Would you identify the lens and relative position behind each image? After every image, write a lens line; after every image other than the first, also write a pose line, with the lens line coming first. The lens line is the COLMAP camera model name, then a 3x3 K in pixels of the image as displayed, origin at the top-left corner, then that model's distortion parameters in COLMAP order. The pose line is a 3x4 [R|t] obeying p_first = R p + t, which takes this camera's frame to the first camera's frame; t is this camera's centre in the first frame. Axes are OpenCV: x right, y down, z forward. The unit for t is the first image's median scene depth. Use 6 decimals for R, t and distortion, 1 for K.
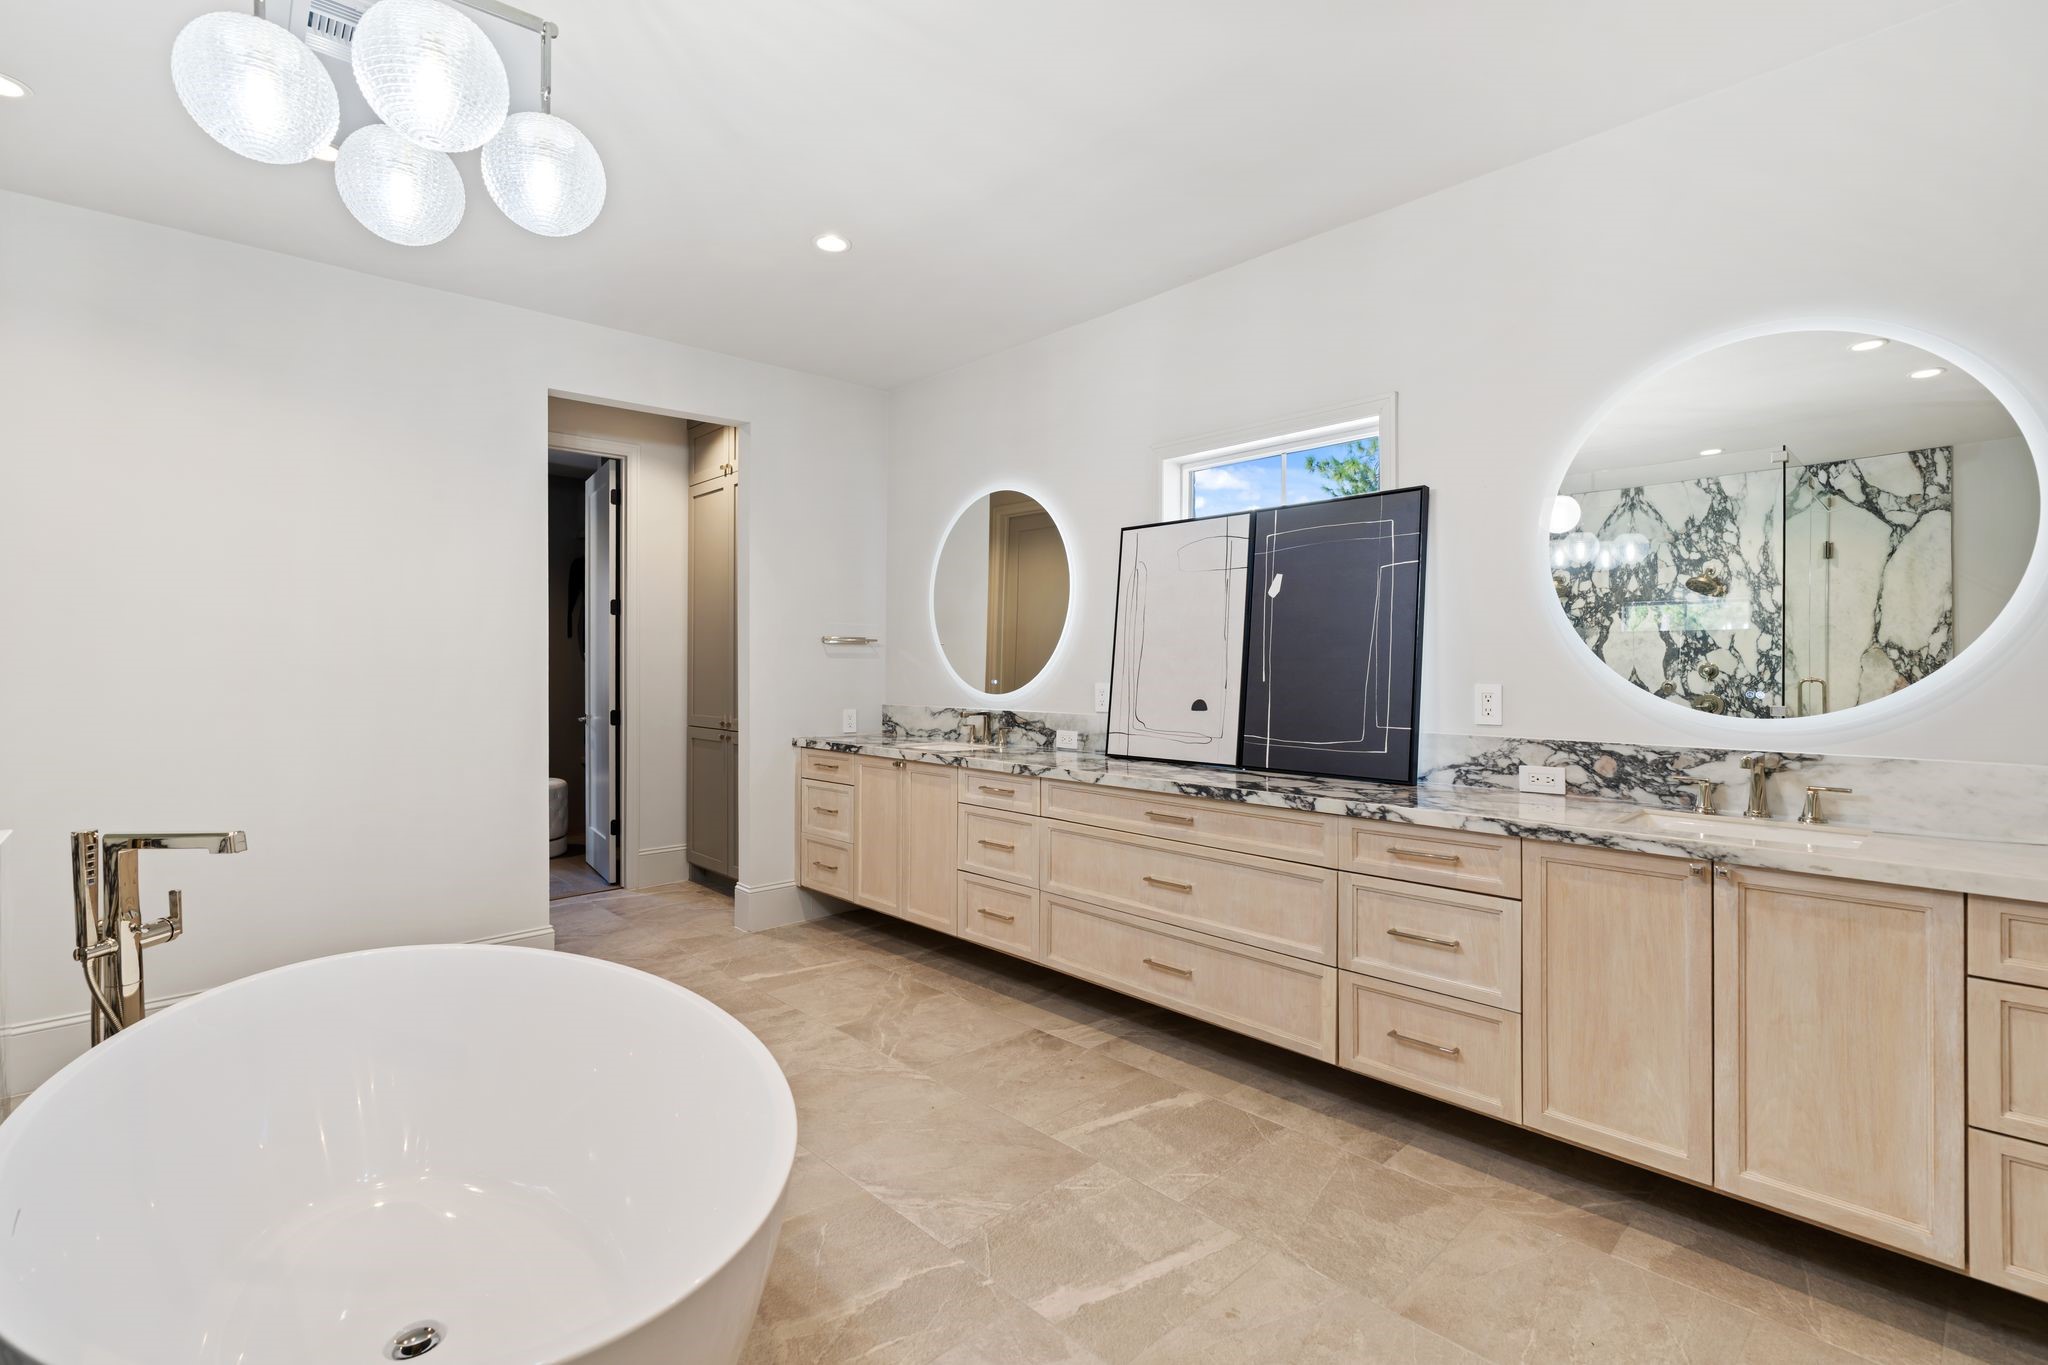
lens RADIAL K [[926.1, 0, 1039.9], [0, 926.1, 668.1], [0, 0, 1]] dist [-0.009130, 0.000536]
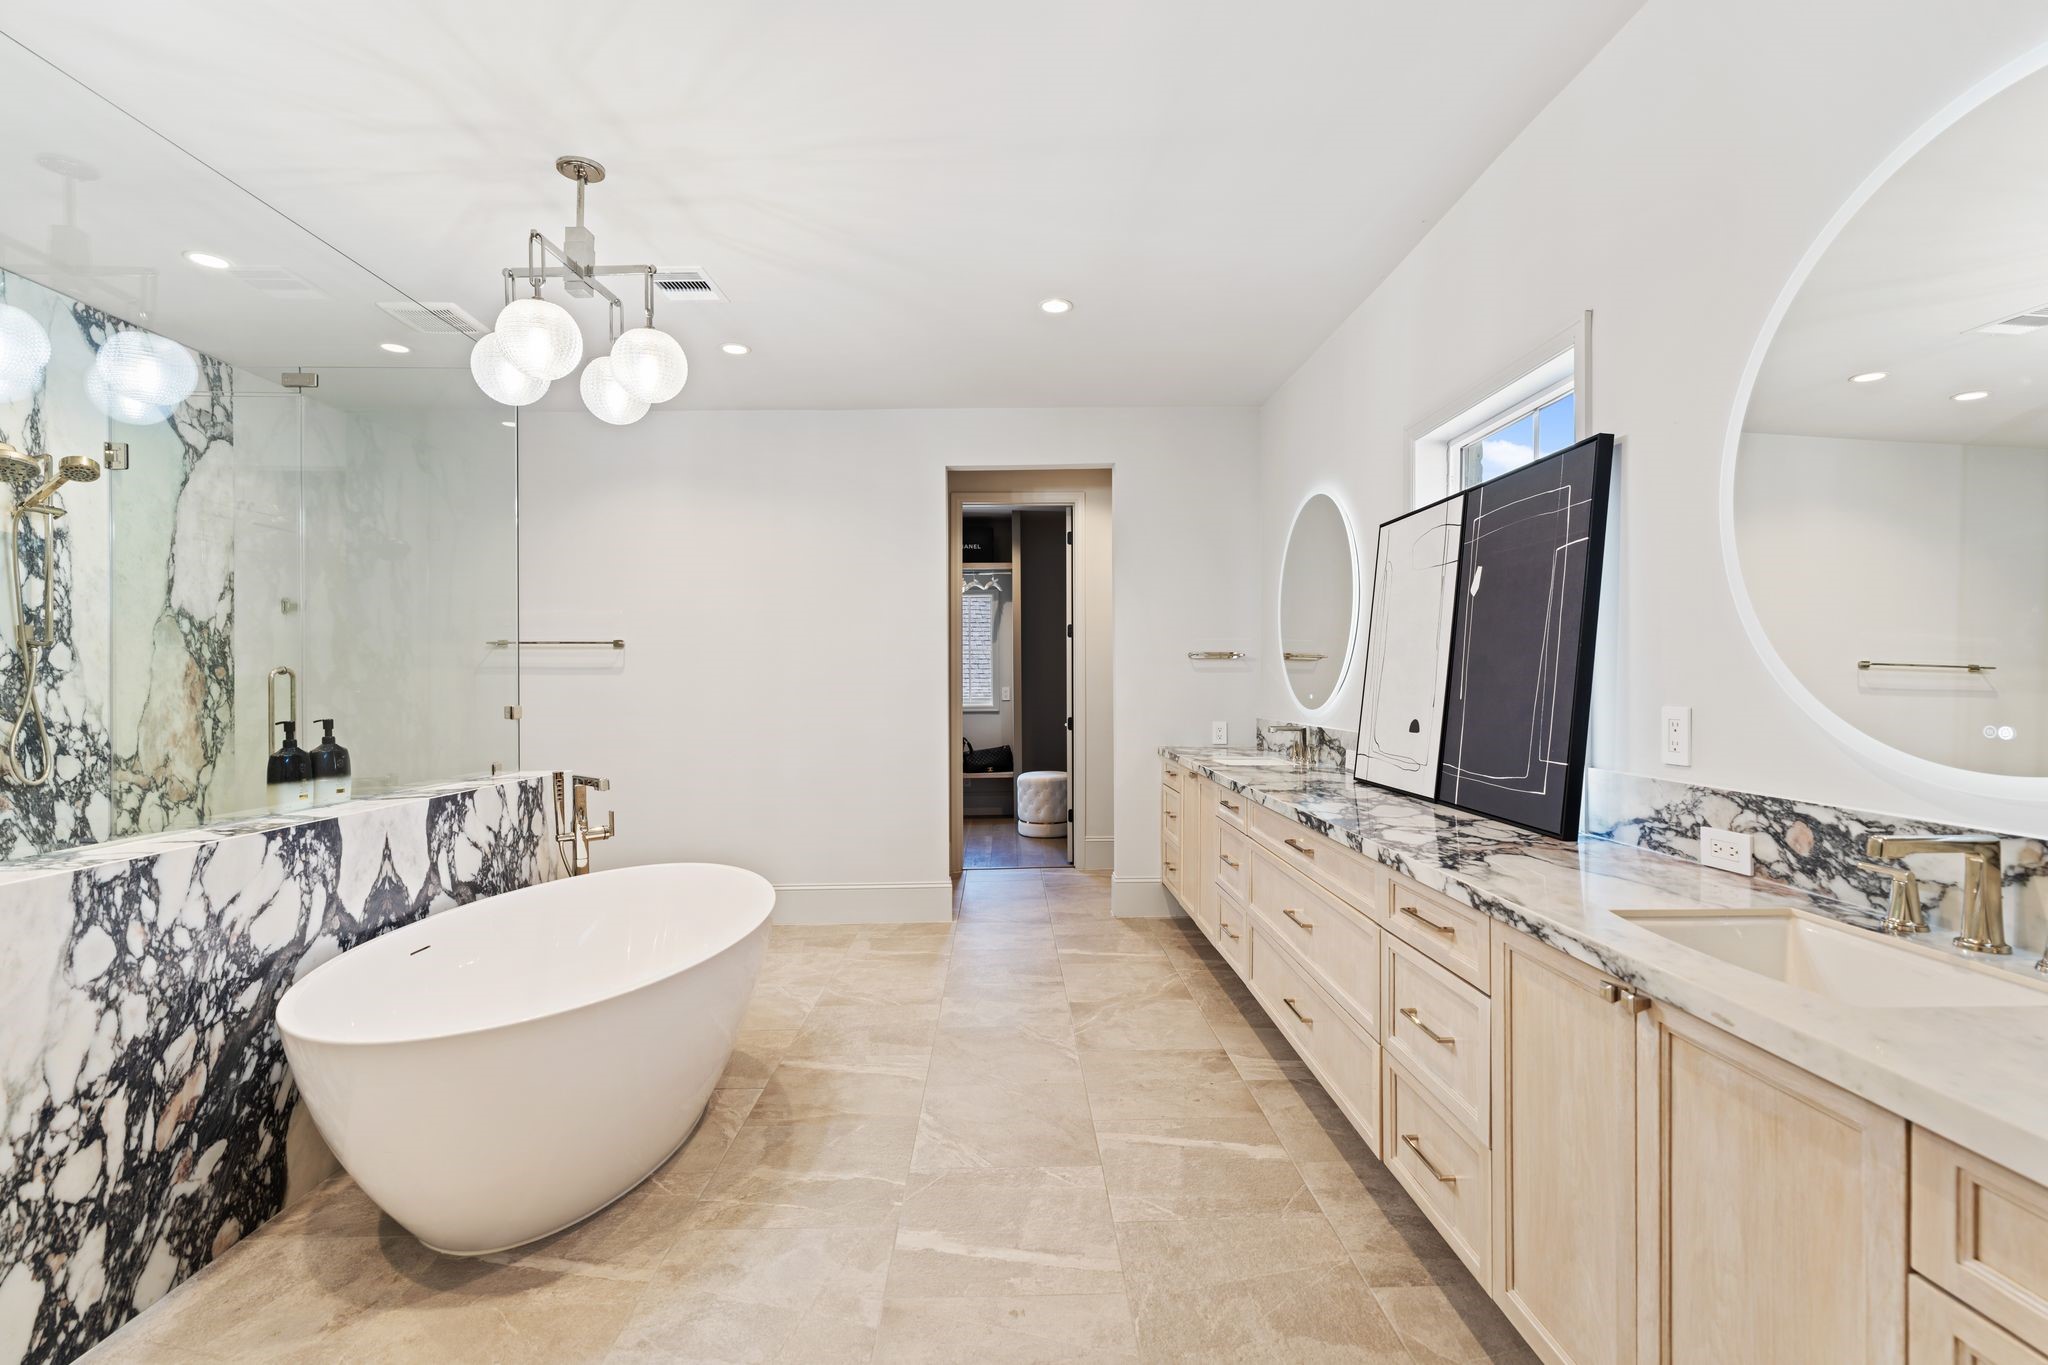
lens RADIAL K [[926.1, 0, 1043.8], [0, 926.1, 683.9], [0, 0, 1]] dist [-0.009130, 0.000536]
pose [[0.747922, 0.001306, -0.663785, 0.627746], [0.001755, 0.999991, 0.003945, -0.003555], [0.663784, -0.004115, 0.747913, 0.174428]]
